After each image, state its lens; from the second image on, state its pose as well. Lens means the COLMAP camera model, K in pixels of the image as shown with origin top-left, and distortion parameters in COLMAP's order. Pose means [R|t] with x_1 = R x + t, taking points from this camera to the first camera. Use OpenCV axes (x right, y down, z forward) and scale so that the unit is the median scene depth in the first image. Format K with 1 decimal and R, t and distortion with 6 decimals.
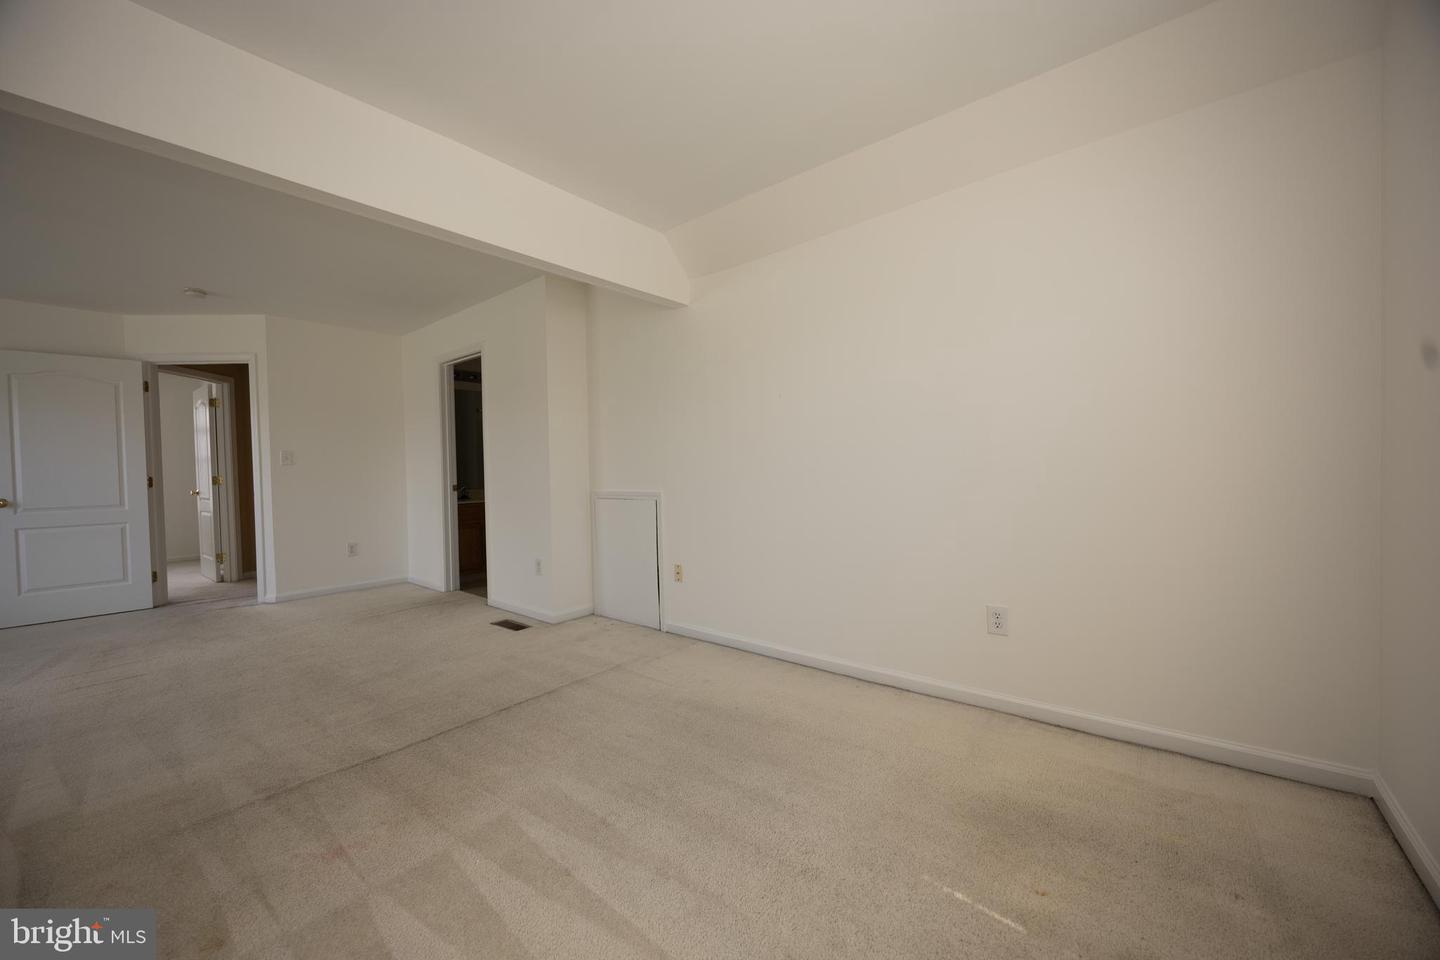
lens RADIAL K [[575.9, 0, 680.5], [0, 575.9, 478.3], [0, 0, 1]] dist [-0.002624, -0.000393]
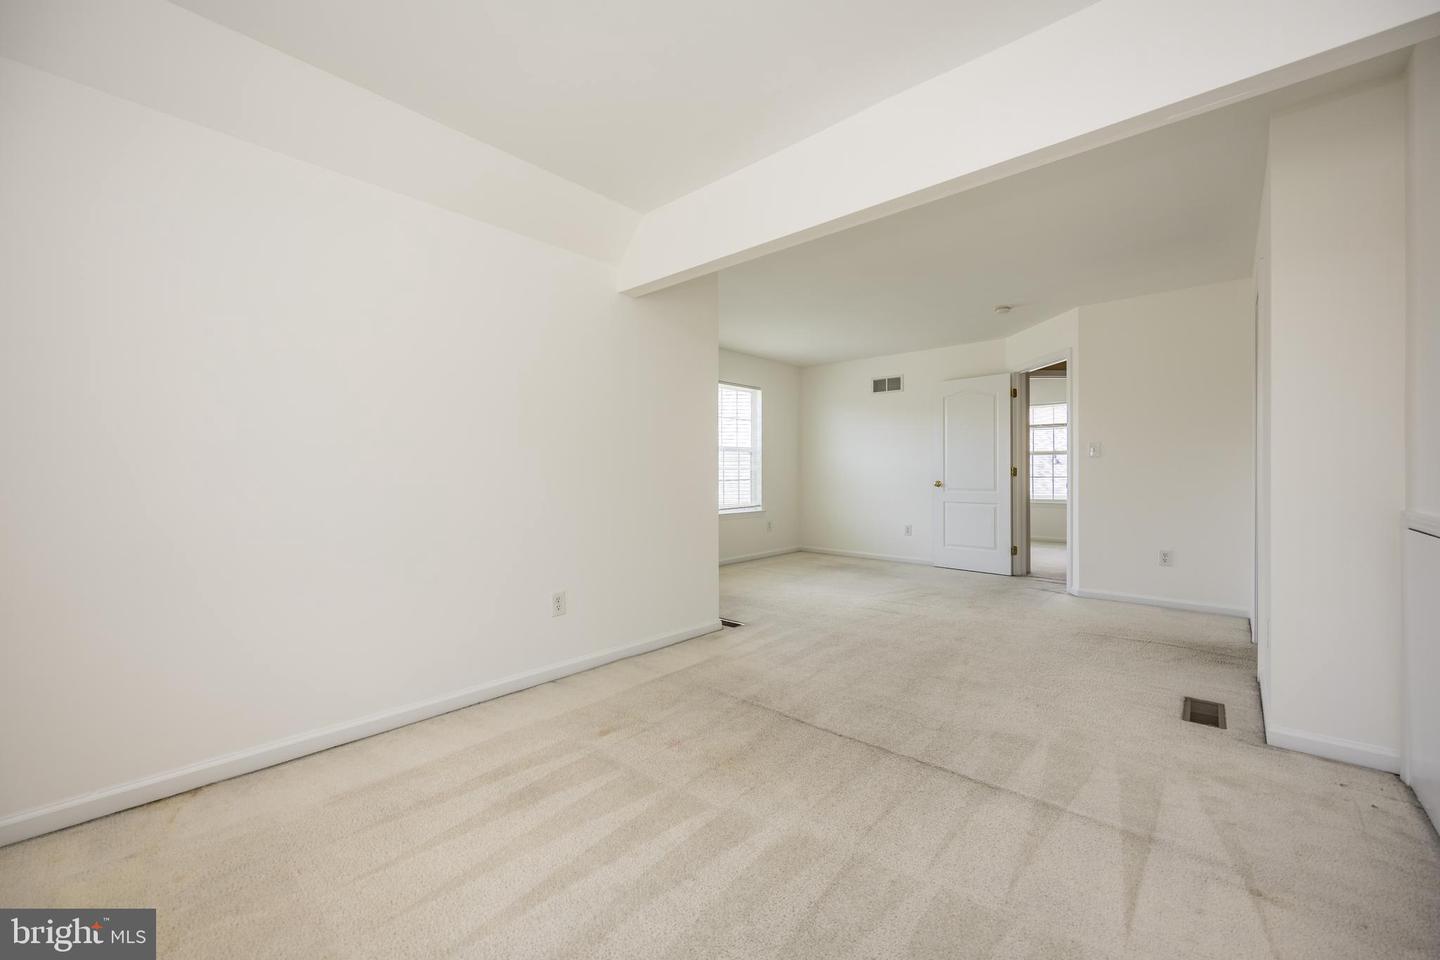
lens RADIAL K [[557.4, 0, 720.0], [0, 557.4, 480.0], [0, 0, 1]] dist [-0.000141, -0.000052]
pose [[-0.006307, 0.036898, -0.999299, 0.306658], [-0.011465, 0.999251, 0.036968, -0.014644], [0.999914, 0.011691, -0.005880, 0.470001]]
